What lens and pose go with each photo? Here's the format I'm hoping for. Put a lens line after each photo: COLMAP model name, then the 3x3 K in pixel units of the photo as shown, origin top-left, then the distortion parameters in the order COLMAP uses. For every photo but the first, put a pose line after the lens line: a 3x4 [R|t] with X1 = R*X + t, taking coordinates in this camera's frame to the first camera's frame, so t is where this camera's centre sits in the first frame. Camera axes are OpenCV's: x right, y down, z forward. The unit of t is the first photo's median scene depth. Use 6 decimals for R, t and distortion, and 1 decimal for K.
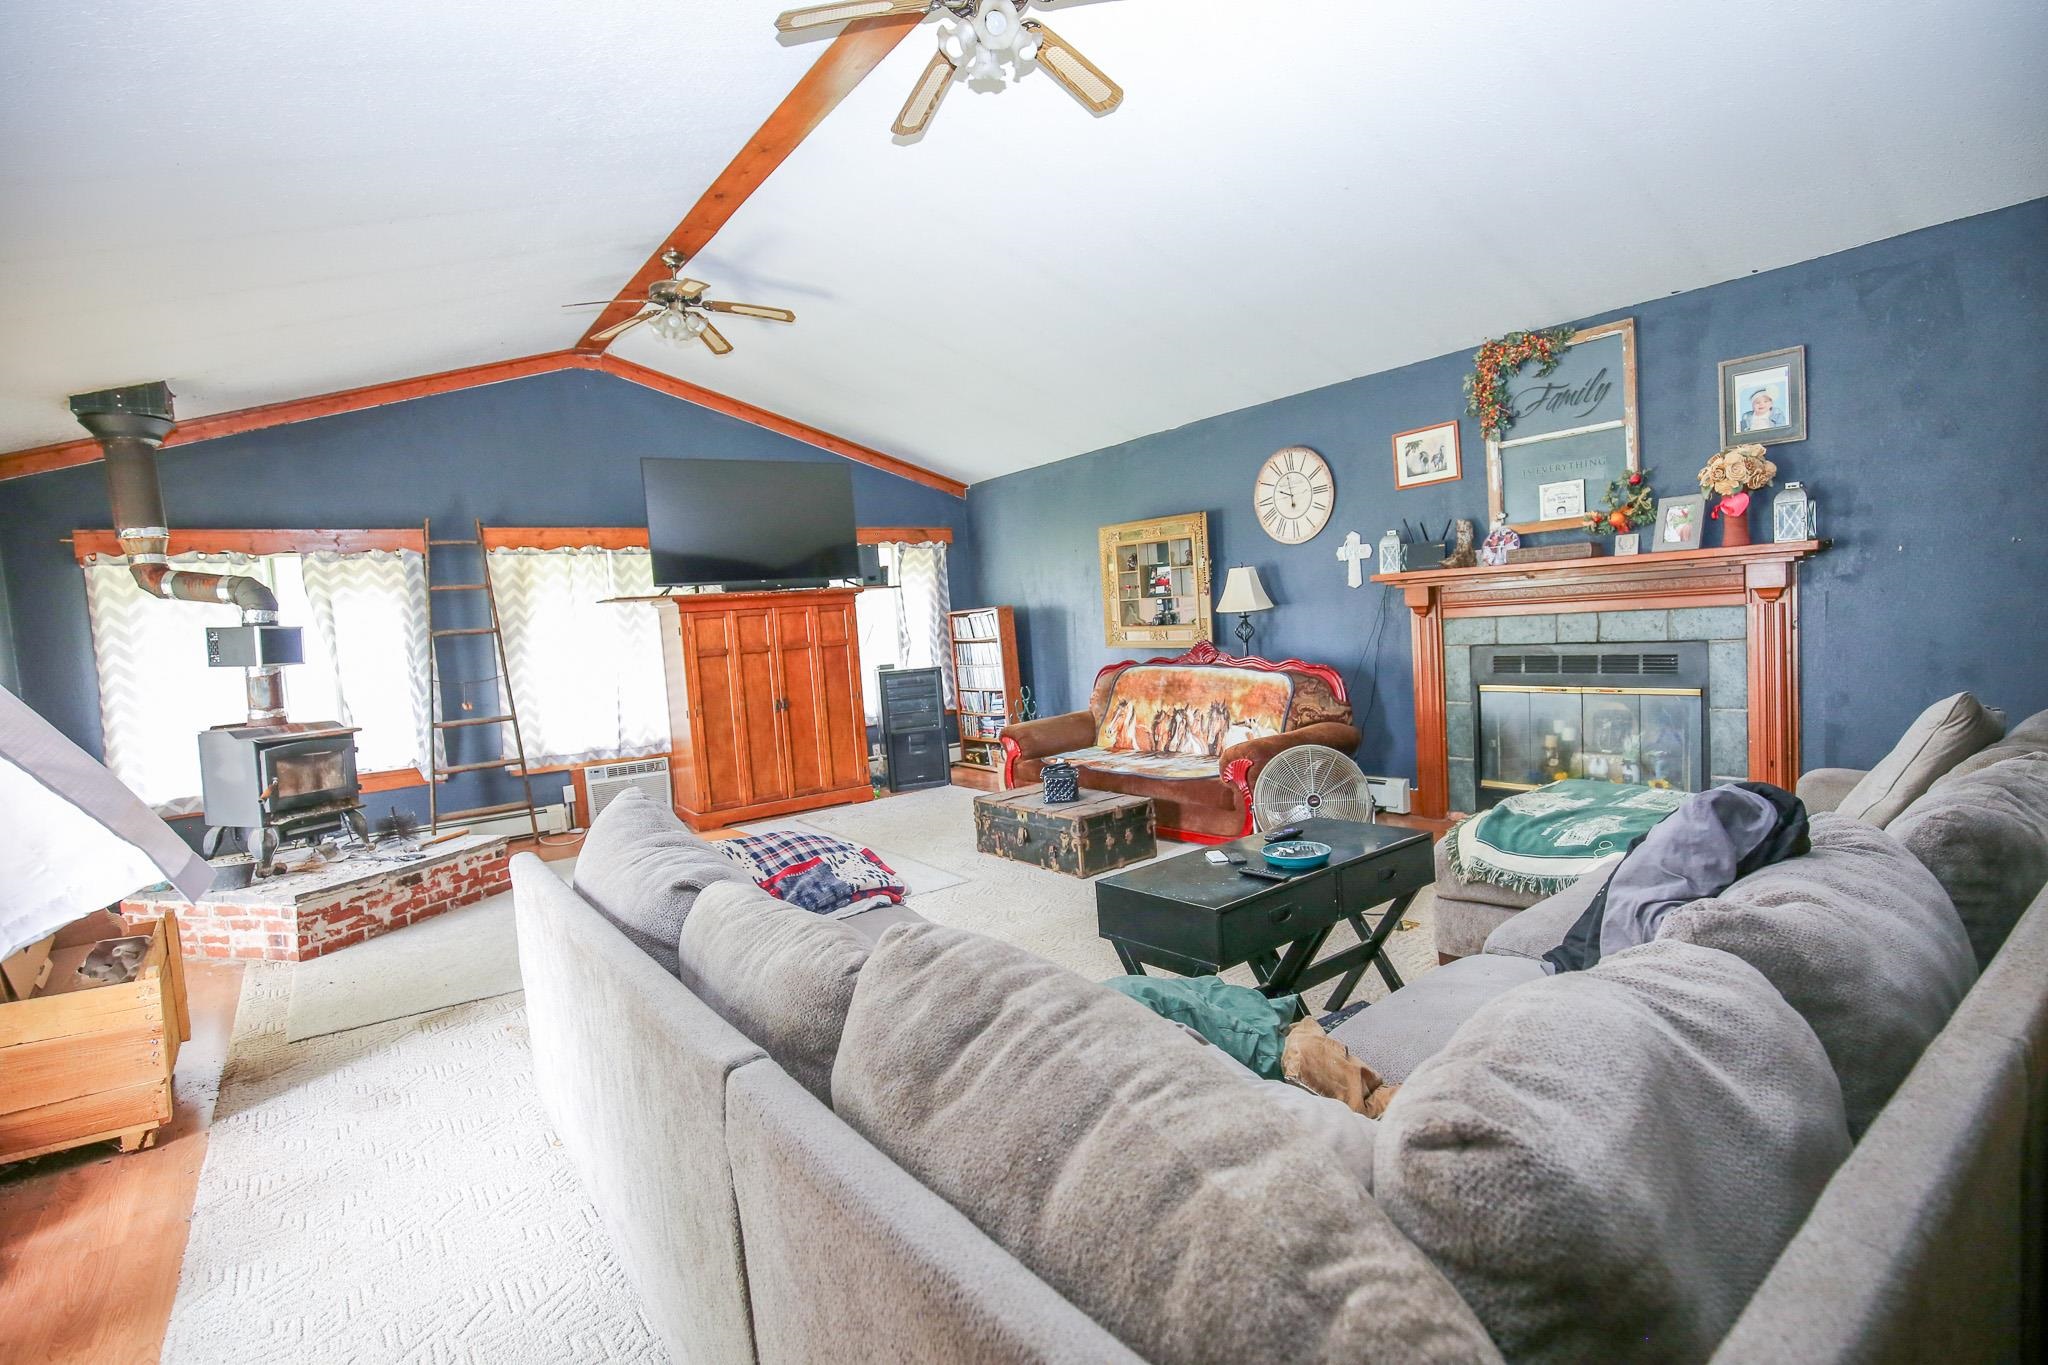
lens RADIAL K [[984.0, 0, 1024.0], [0, 984.0, 682.5], [0, 0, 1]] dist [-0.012693, 0.000314]
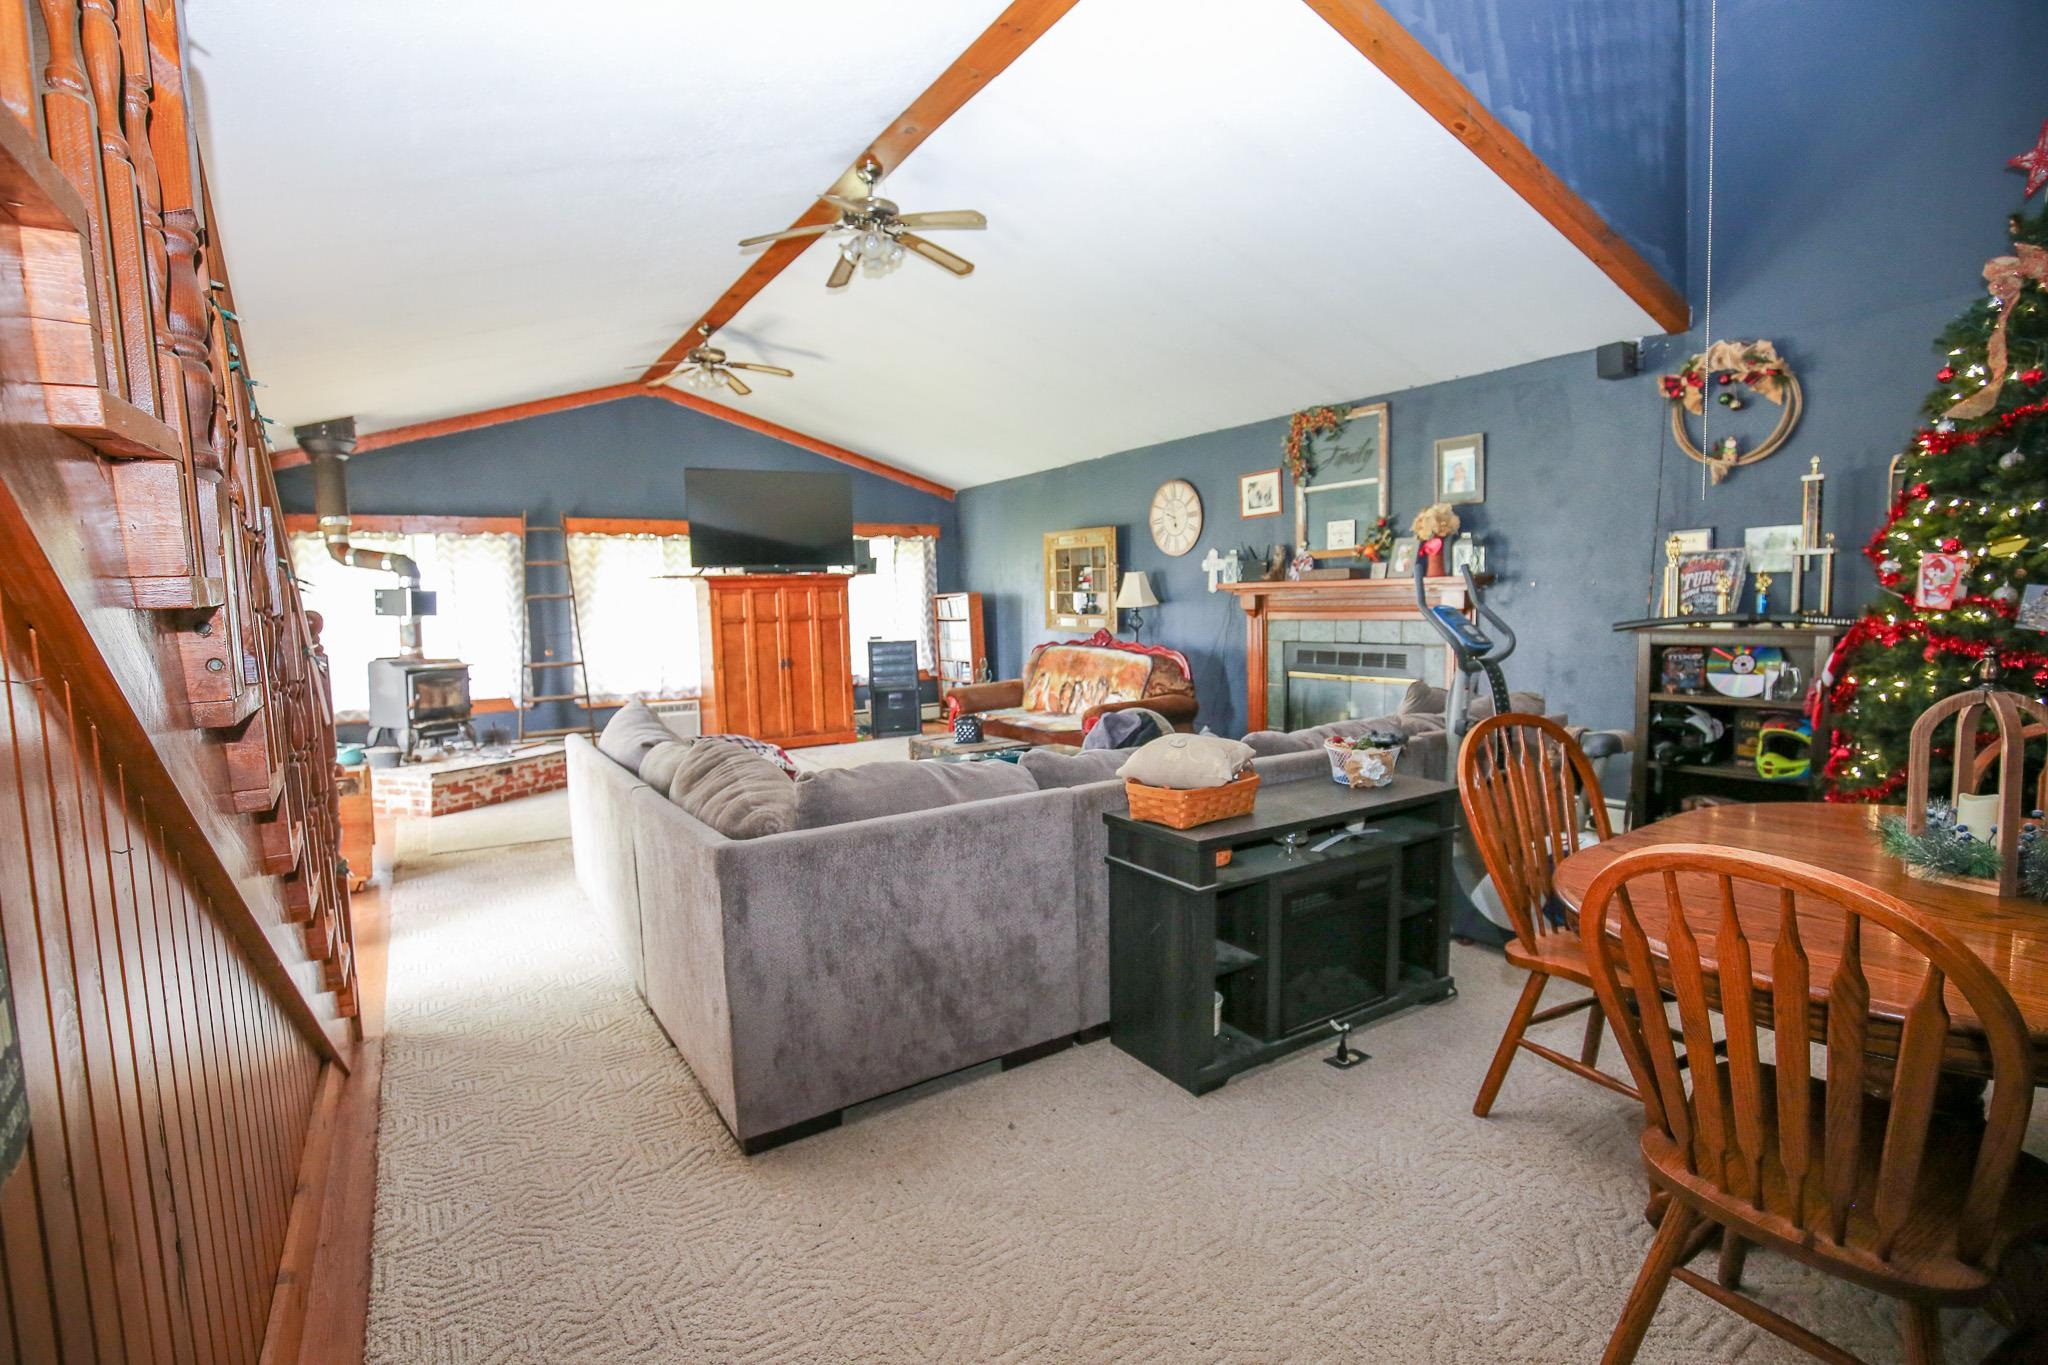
lens RADIAL K [[989.4, 0, 1009.3], [0, 989.4, 676.4], [0, 0, 1]] dist [-0.001308, -0.000196]
pose [[0.995266, 0.048544, -0.084193, 0.179484], [-0.047041, 0.998698, 0.019745, 0.000366], [0.085042, -0.015691, 0.996254, -0.303720]]
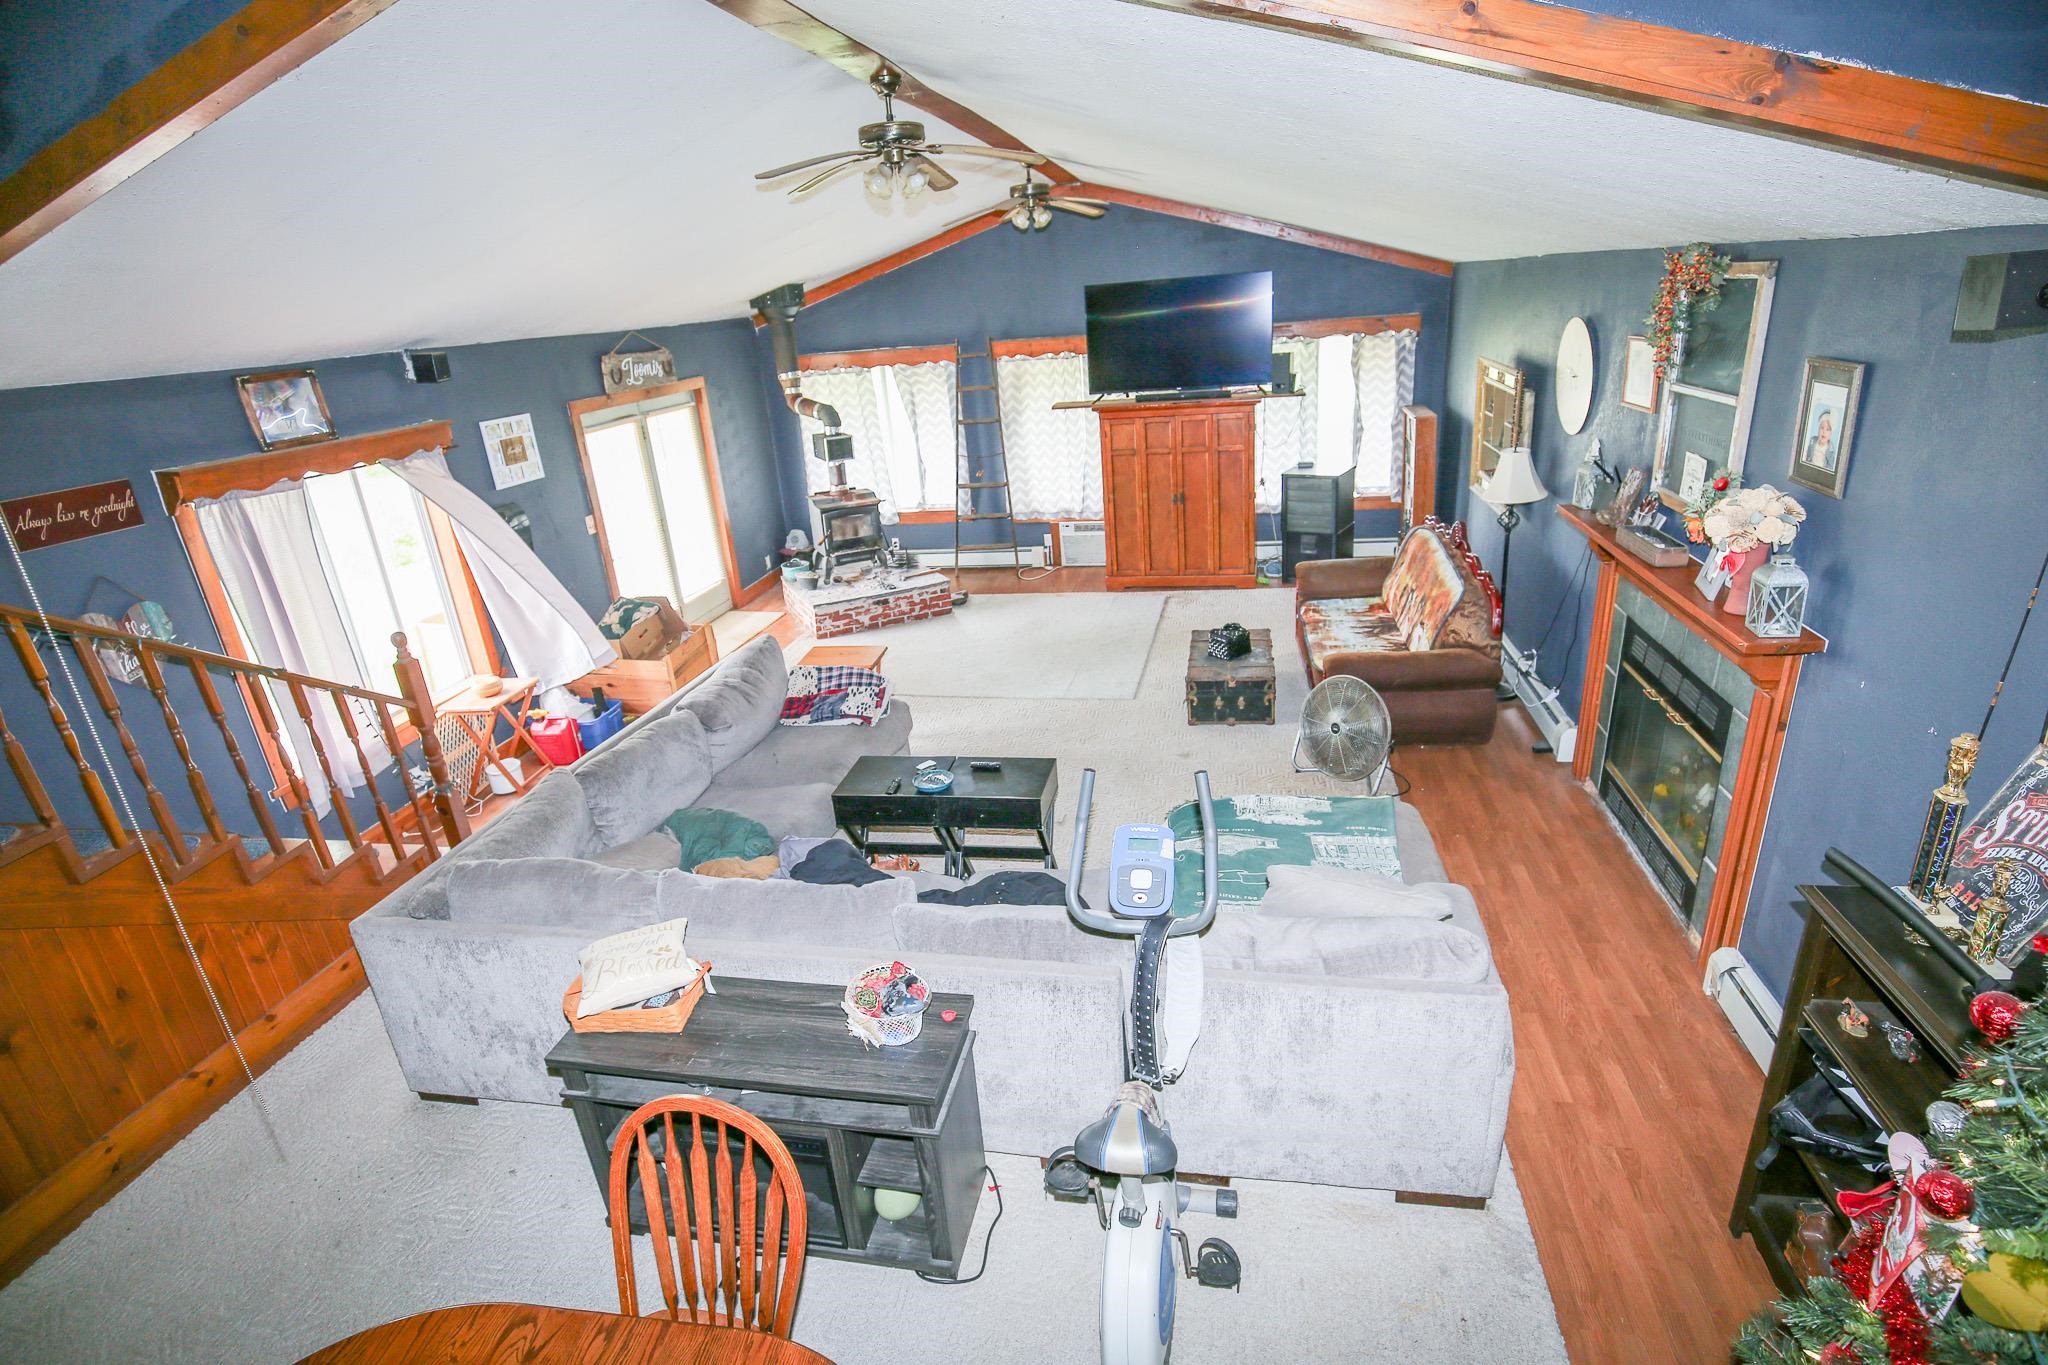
lens RADIAL K [[1011.8, 0, 1024.0], [0, 1011.8, 682.5], [0, 0, 1]] dist [-0.015075, -0.000164]
pose [[0.670492, 0.282843, -0.685886, 0.631386], [-0.019122, 0.930760, 0.365131, -0.253658], [0.741670, -0.231702, 0.629476, 0.041944]]
